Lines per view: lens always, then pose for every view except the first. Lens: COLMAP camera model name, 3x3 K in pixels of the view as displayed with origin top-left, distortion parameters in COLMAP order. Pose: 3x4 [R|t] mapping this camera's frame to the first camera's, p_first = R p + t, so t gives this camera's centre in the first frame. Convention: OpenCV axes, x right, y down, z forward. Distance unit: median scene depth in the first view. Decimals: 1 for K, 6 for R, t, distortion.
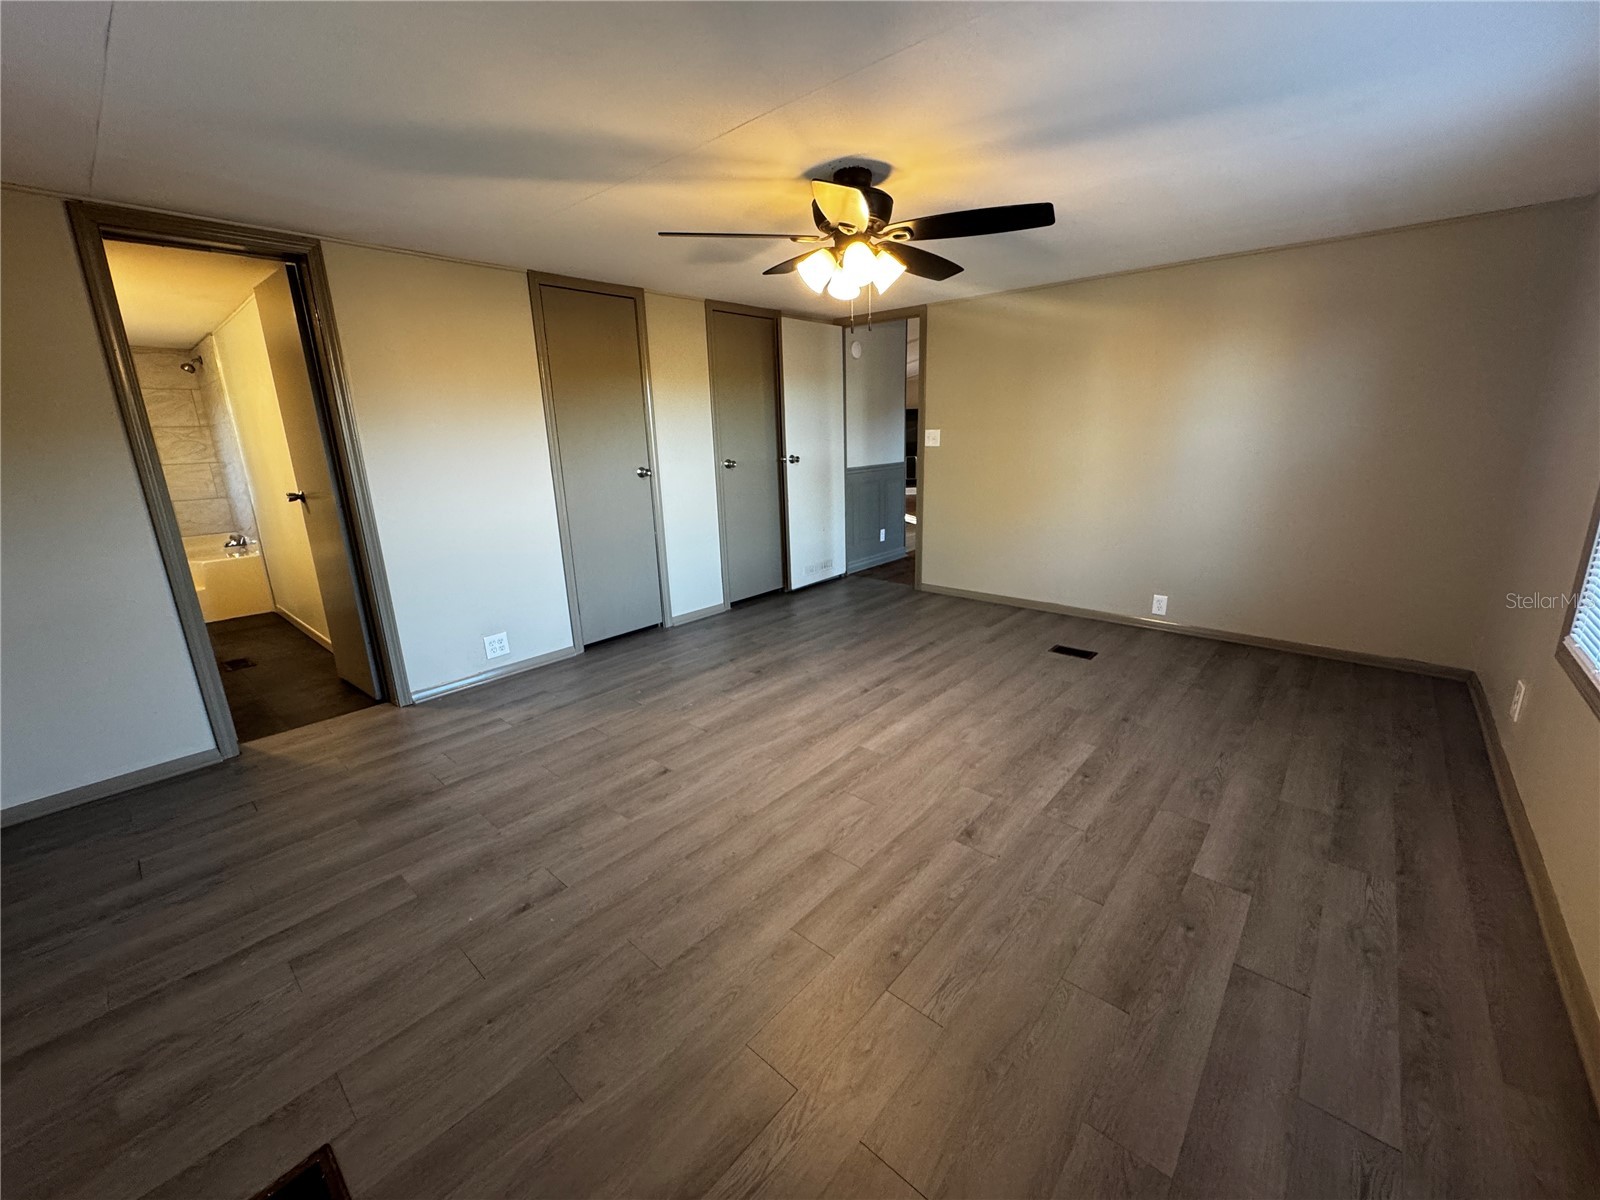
lens RADIAL K [[634.1, 0, 798.4], [0, 634.1, 596.1], [0, 0, 1]] dist [-0.000966, -0.000185]
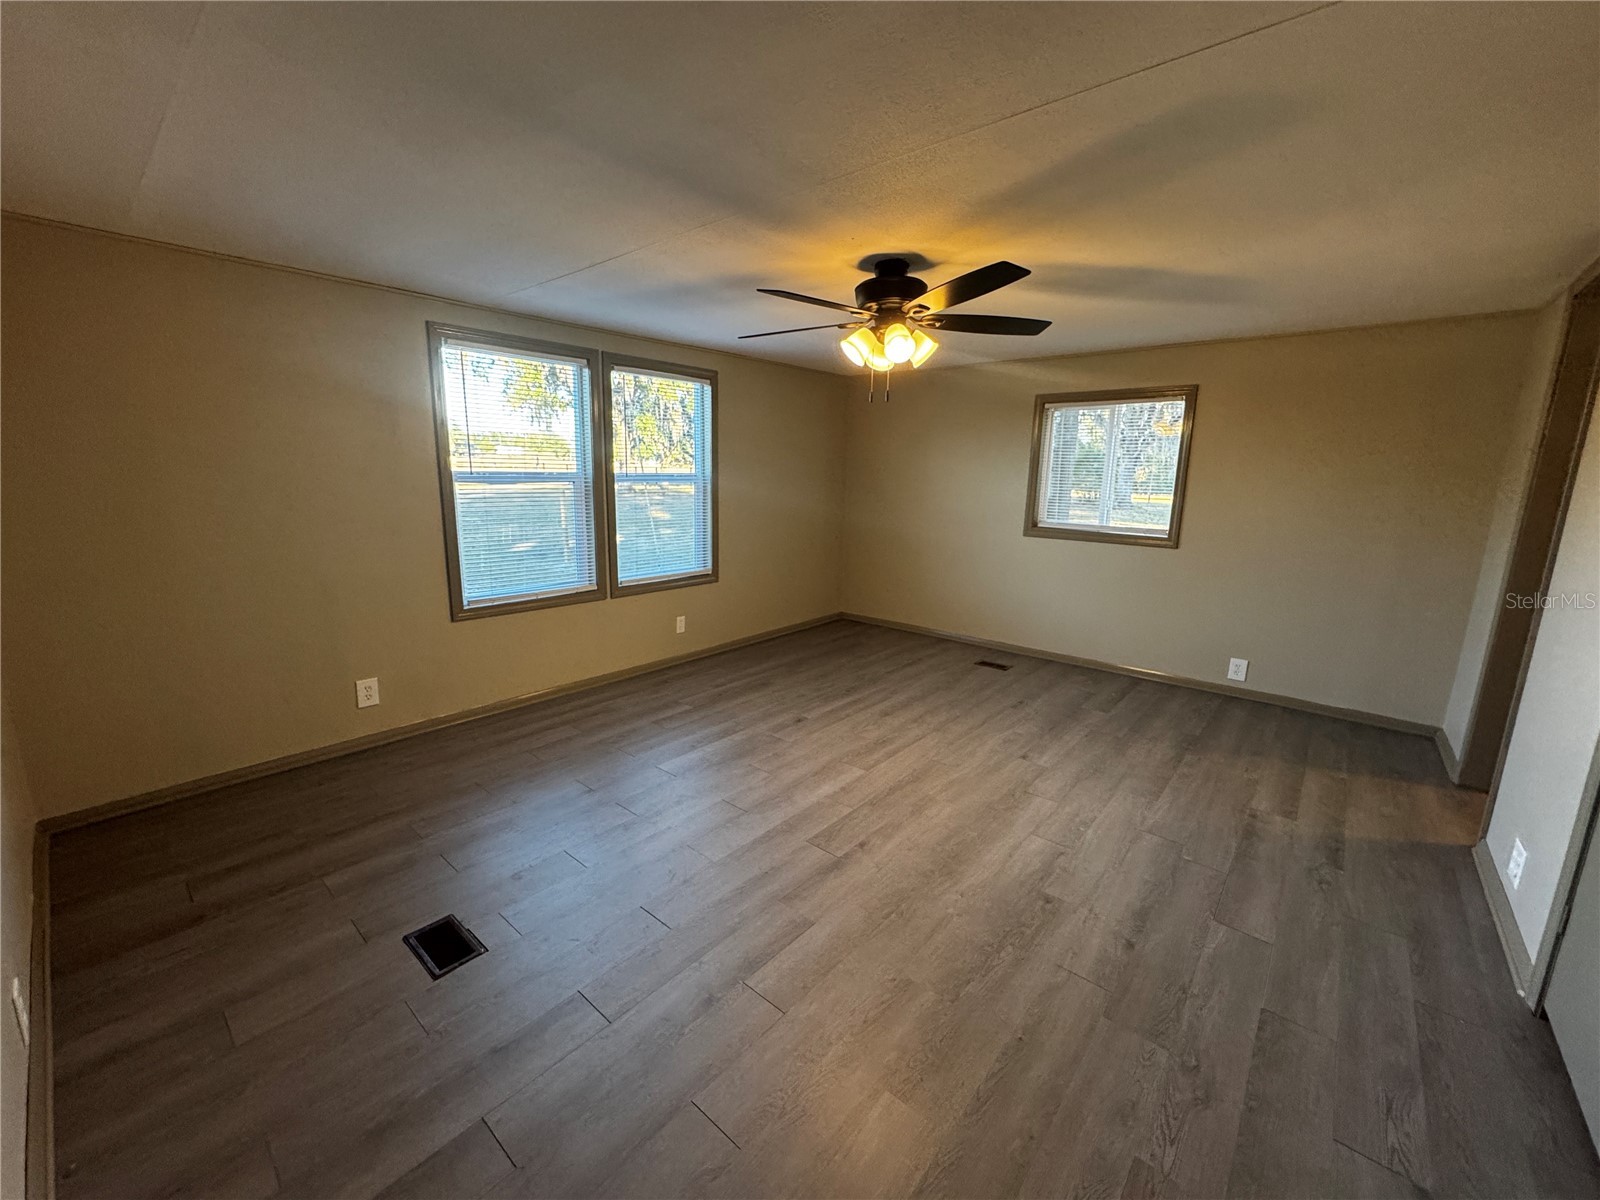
lens RADIAL K [[634.1, 0, 798.4], [0, 634.1, 596.1], [0, 0, 1]] dist [-0.000966, -0.000185]
pose [[-0.999884, 0.011002, -0.010489, 0.252981], [0.005302, 0.899117, 0.437677, -0.583465], [0.014246, 0.437571, -0.899071, 2.101873]]
